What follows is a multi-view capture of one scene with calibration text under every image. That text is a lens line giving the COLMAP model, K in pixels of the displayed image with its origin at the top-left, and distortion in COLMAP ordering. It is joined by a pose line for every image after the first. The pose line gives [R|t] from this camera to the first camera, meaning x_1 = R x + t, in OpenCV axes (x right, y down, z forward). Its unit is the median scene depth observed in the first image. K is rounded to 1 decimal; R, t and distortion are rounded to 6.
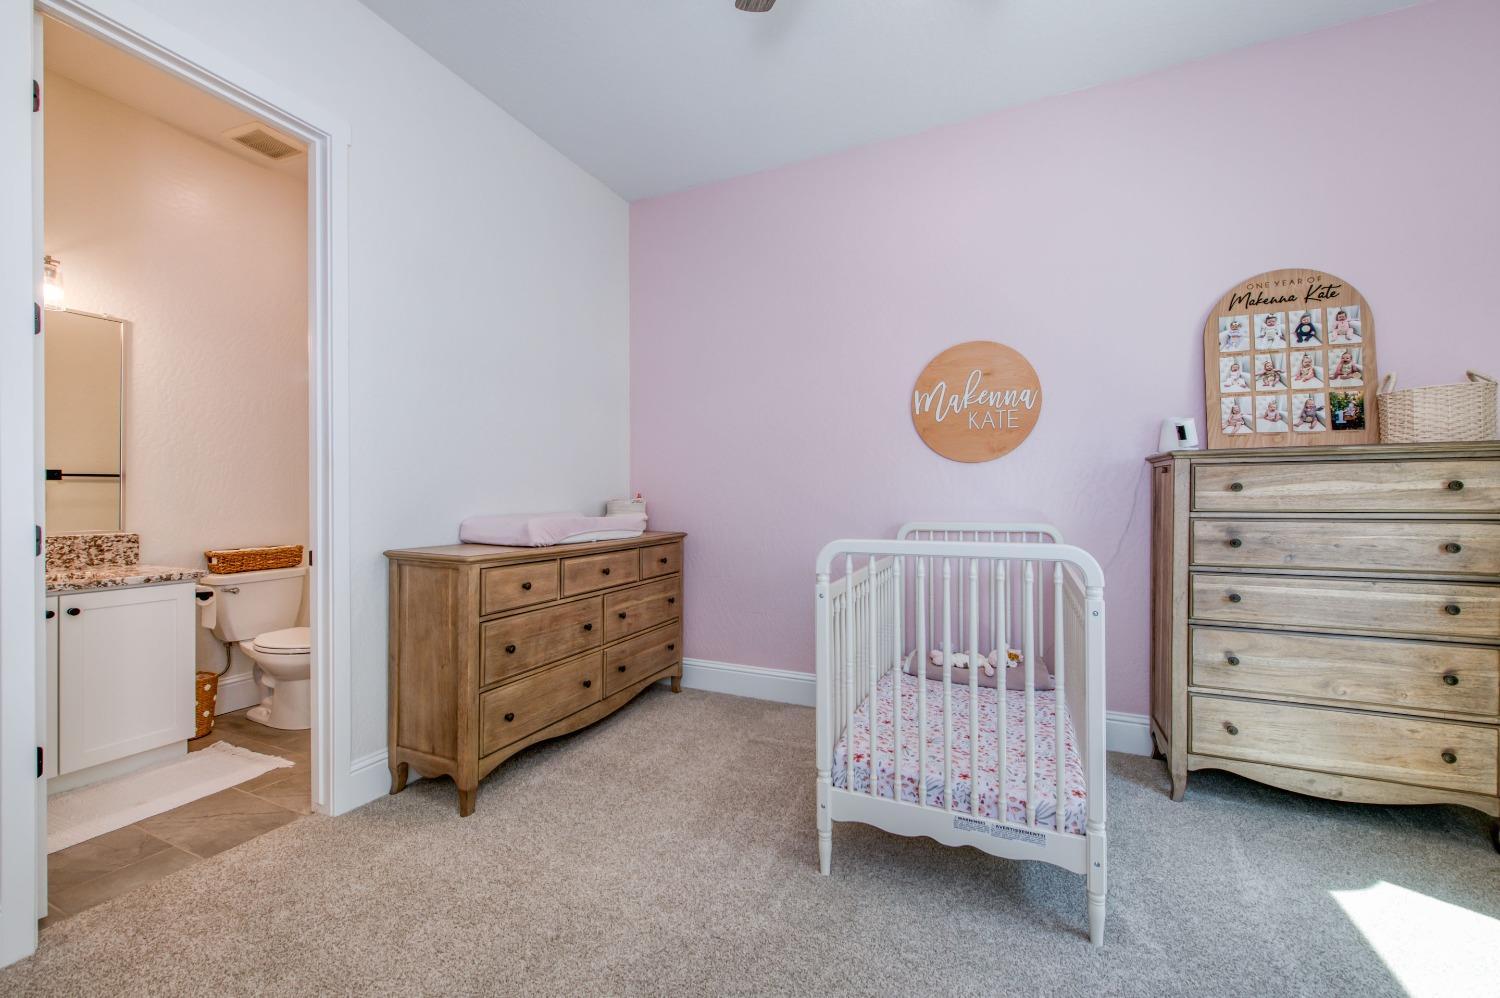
lens RADIAL K [[591.5, 0, 749.1], [0, 591.5, 493.5], [0, 0, 1]] dist [0.001758, -0.000017]
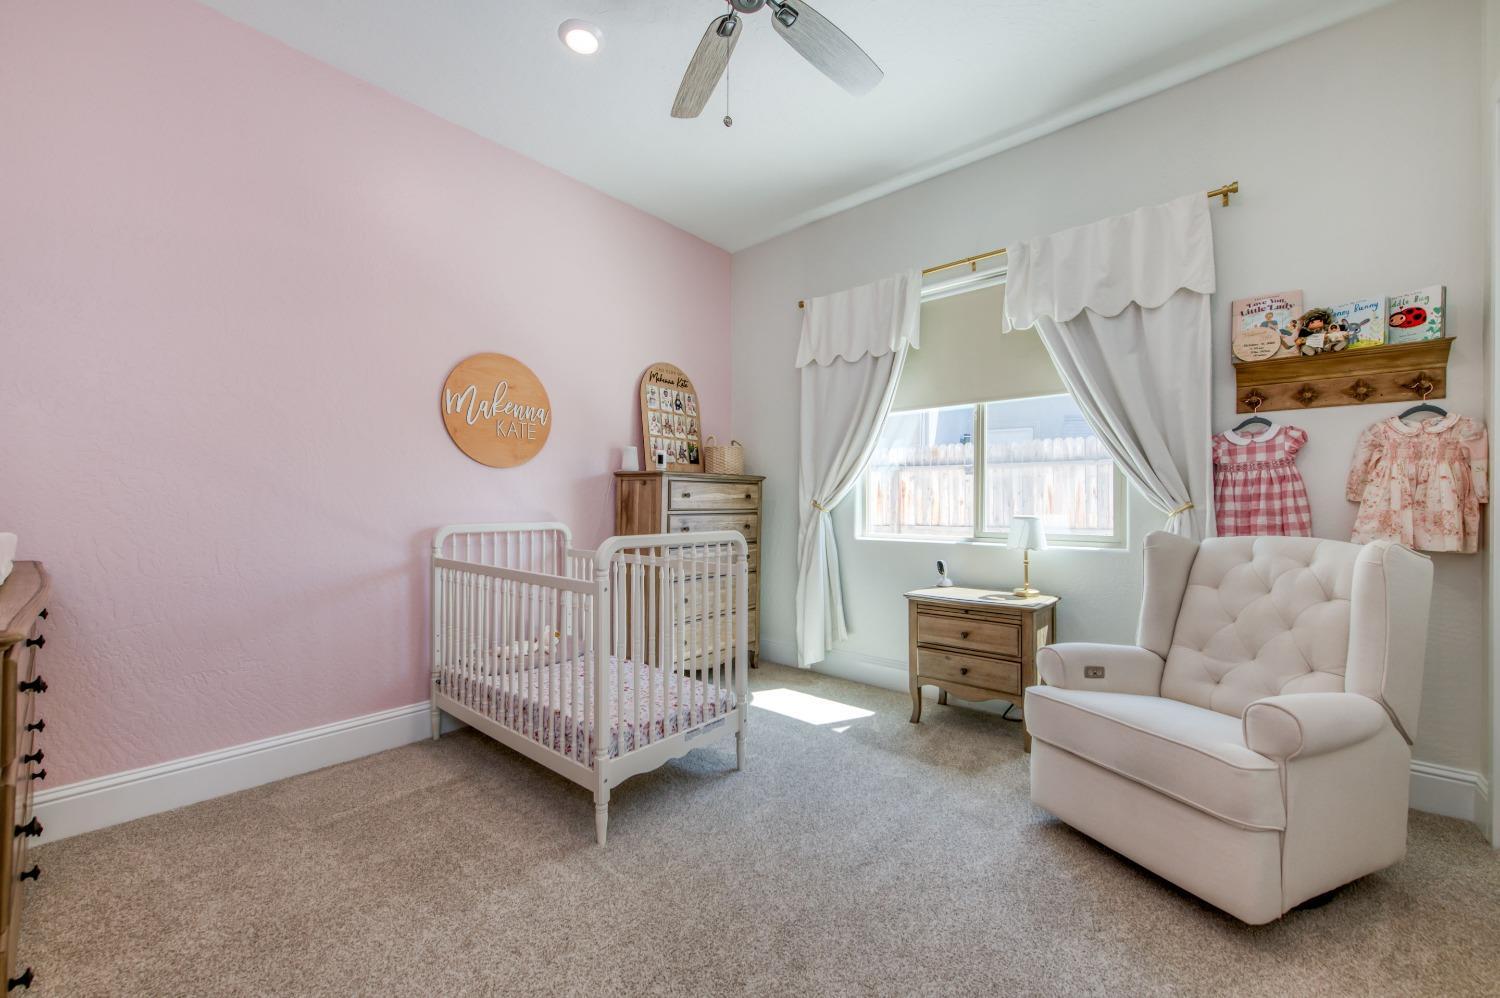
lens RADIAL K [[591.5, 0, 749.1], [0, 591.5, 493.5], [0, 0, 1]] dist [0.001758, -0.000017]
pose [[0.289906, 0.020068, 0.956845, -0.622232], [-0.012481, 0.999774, -0.017187, 0.009389], [-0.956974, -0.006959, 0.290091, 0.313849]]
